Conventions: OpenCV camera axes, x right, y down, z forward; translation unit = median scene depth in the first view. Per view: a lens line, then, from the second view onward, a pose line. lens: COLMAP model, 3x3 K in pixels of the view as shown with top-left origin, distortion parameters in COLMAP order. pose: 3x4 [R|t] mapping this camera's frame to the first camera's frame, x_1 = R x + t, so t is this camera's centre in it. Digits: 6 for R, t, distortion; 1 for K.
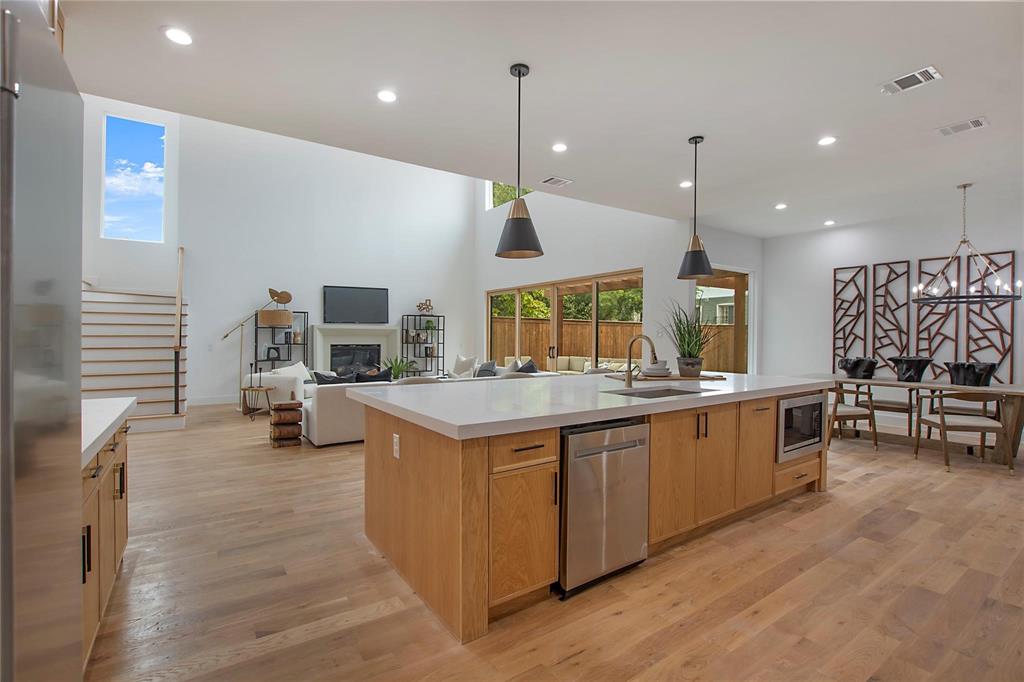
lens RADIAL K [[462.8, 0, 501.8], [0, 462.8, 341.5], [0, 0, 1]] dist [-0.020285, 0.000114]
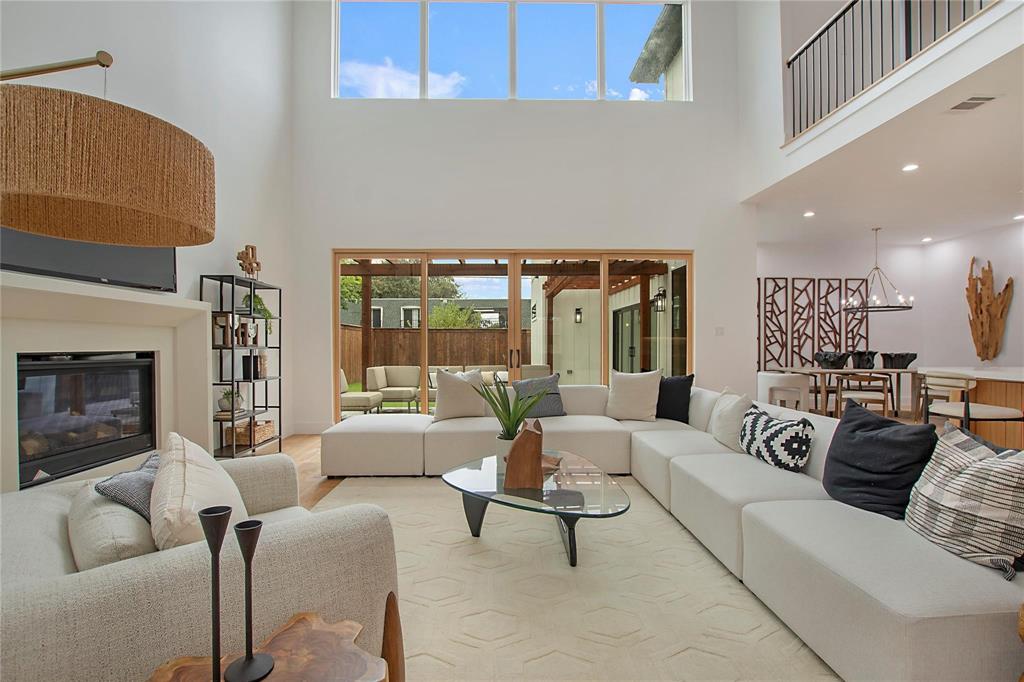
lens RADIAL K [[470.6, 0, 516.7], [0, 470.6, 343.2], [0, 0, 1]] dist [-0.058421, 0.016207]
pose [[0.545340, -0.002794, 0.838210, -0.617194], [0.009958, 0.999945, -0.003145, 0.006112], [-0.838156, 0.010062, 0.545338, 0.897045]]
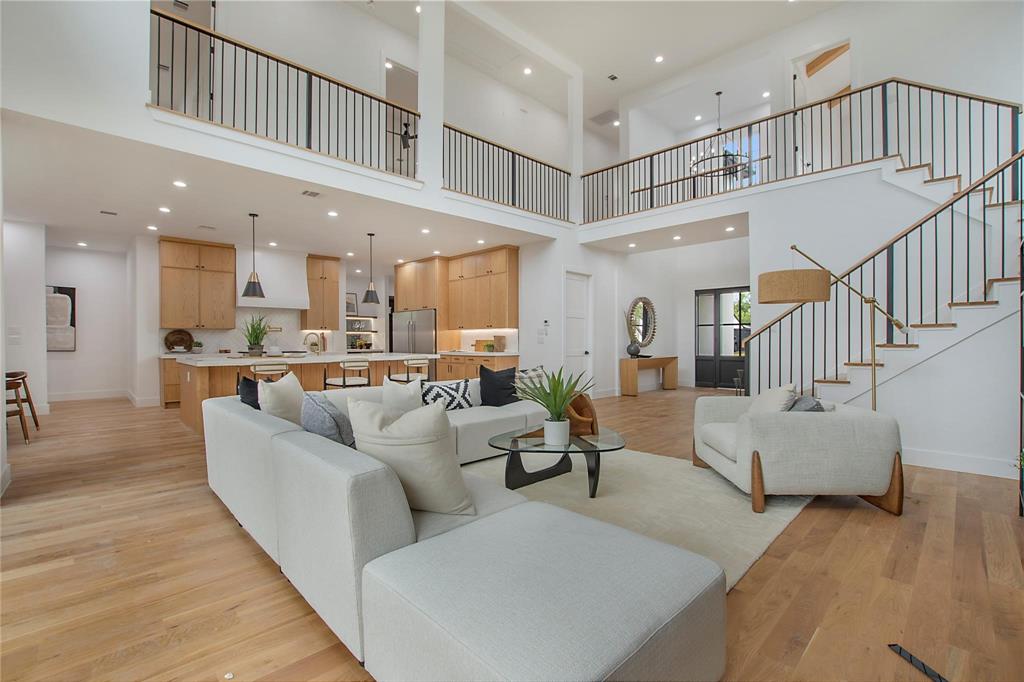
lens RADIAL K [[457.3, 0, 505.0], [0, 457.3, 341.3], [0, 0, 1]] dist [-0.006939, -0.000298]
pose [[-0.983441, 0.000400, -0.181226, -0.103240], [-0.002536, 0.999869, 0.015969, -0.005217], [0.181208, 0.016165, -0.983312, 1.645101]]
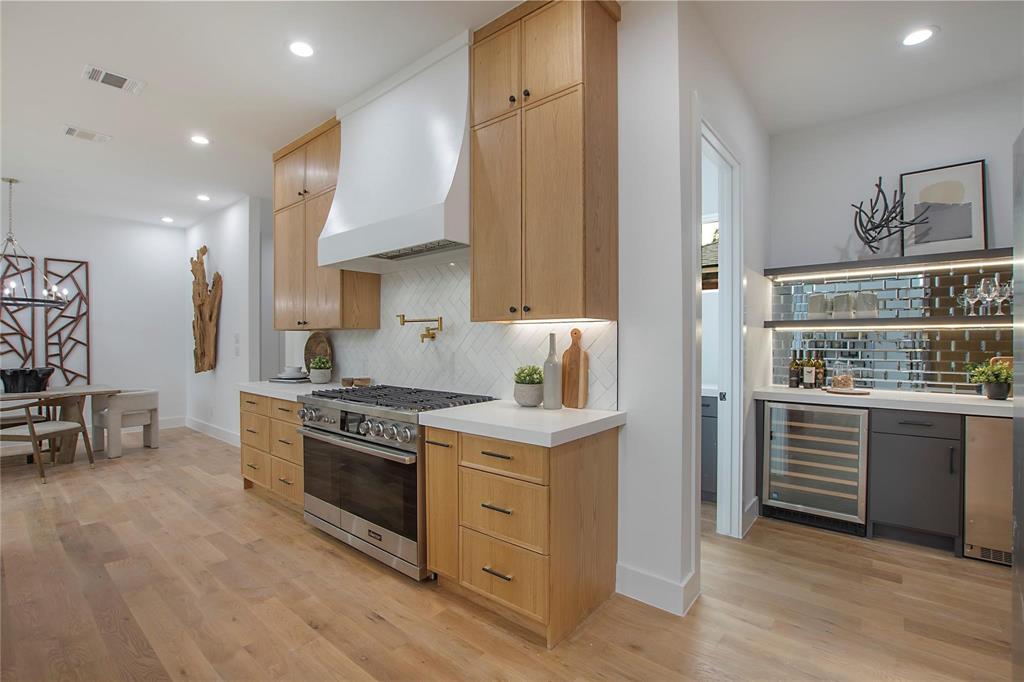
lens RADIAL K [[459.8, 0, 513.5], [0, 459.8, 341.3], [0, 0, 1]] dist [-0.015014, 0.000400]
pose [[-0.276897, -0.001560, 0.960898, -0.126624], [0.011303, 0.999924, 0.004881, -0.002761], [-0.960833, 0.012212, -0.276858, 0.200581]]
